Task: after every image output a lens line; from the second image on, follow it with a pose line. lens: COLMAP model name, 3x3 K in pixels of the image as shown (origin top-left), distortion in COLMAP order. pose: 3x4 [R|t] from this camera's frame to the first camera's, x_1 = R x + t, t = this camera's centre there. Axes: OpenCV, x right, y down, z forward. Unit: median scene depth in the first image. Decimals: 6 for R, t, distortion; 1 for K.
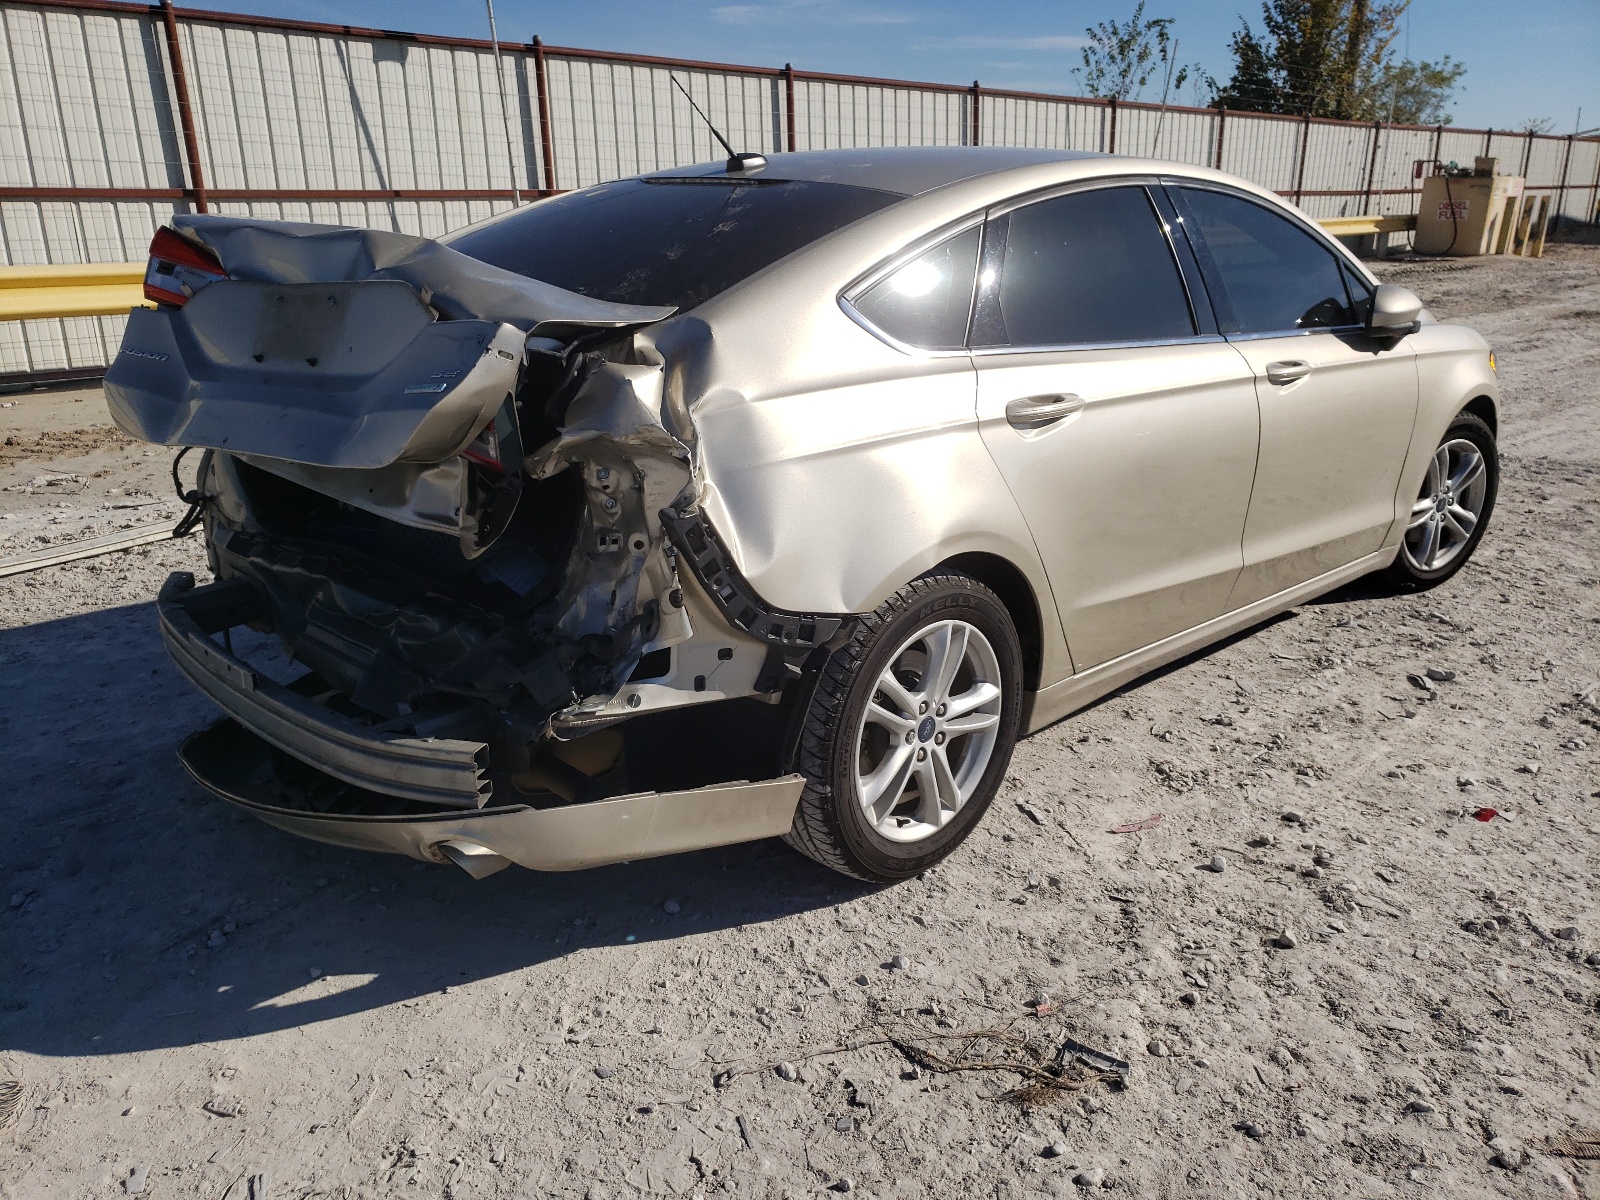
lens RADIAL K [[1218.9, 0, 798.2], [0, 1218.9, 610.1], [0, 0, 1]] dist [-0.002407, 0.016281]
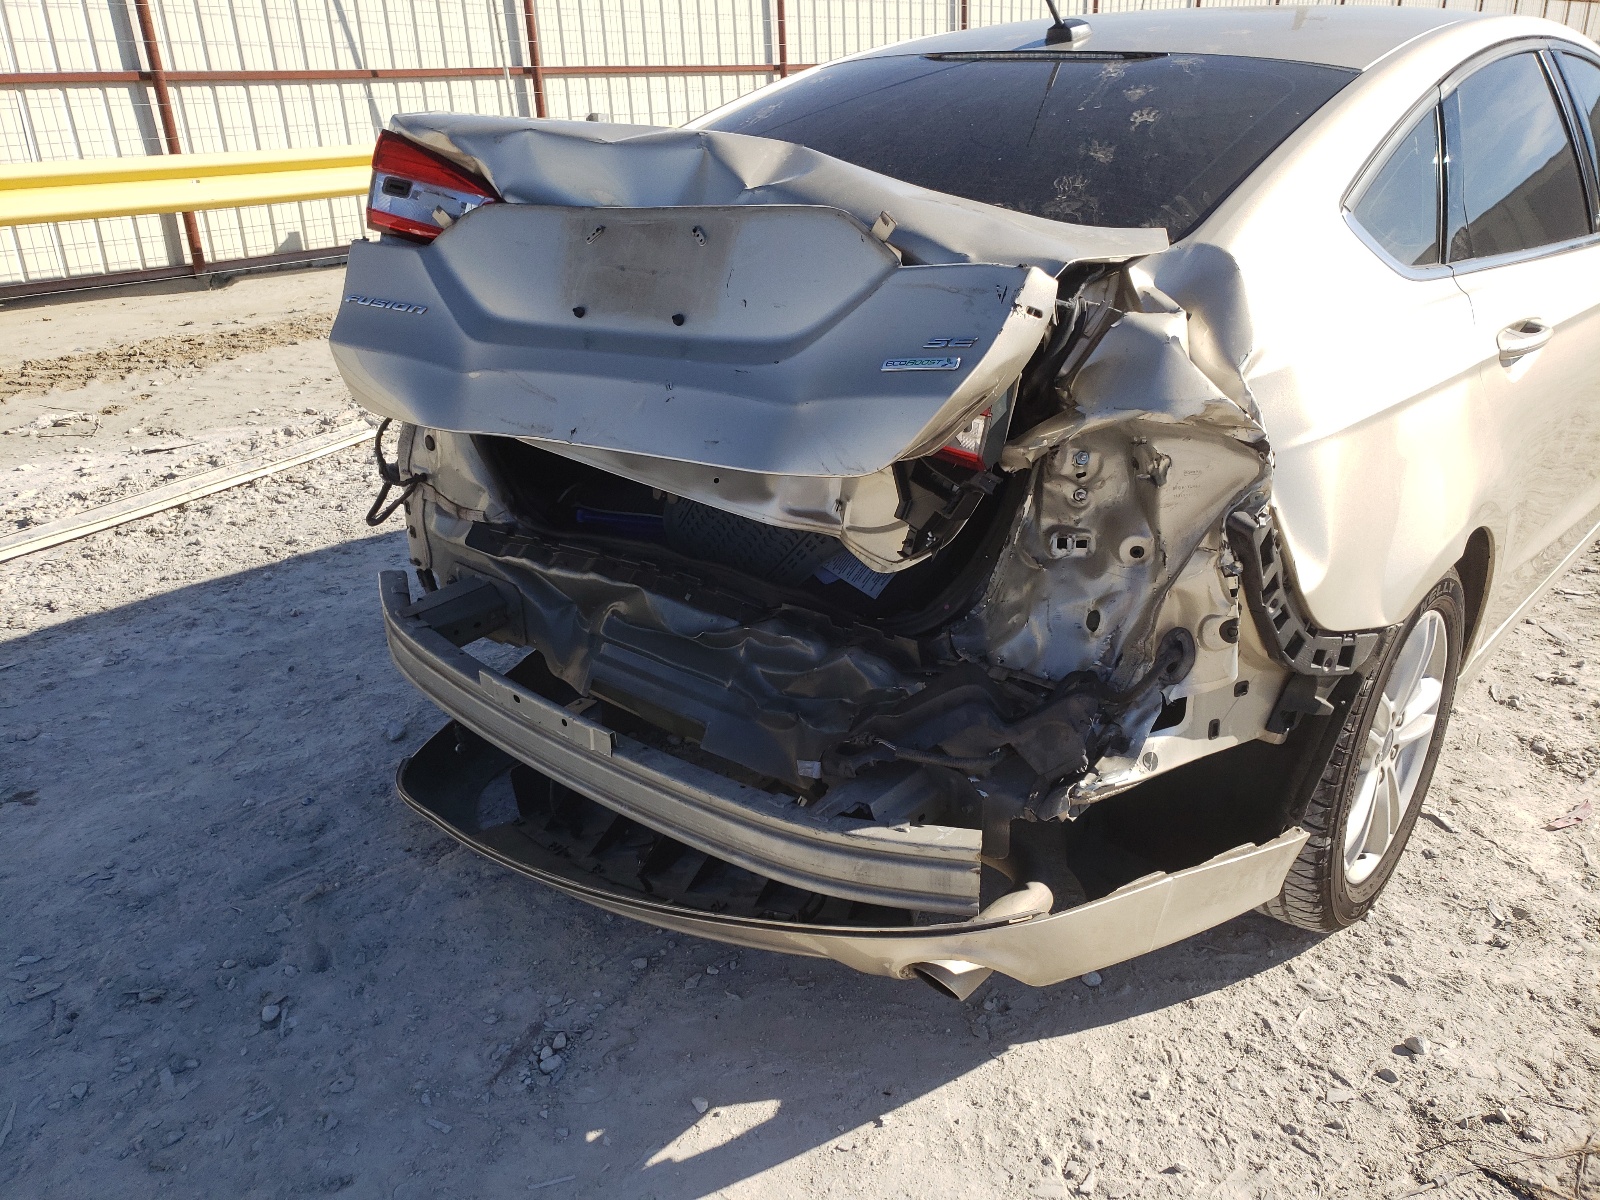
lens RADIAL K [[1218.3, 0, 802.1], [0, 1218.3, 590.6], [0, 0, 1]] dist [0.023811, -0.008554]
pose [[0.997713, -0.040460, 0.054147, -0.339928], [0.036188, 0.996321, 0.077685, -0.085911], [-0.057091, -0.075548, 0.995506, 0.223861]]
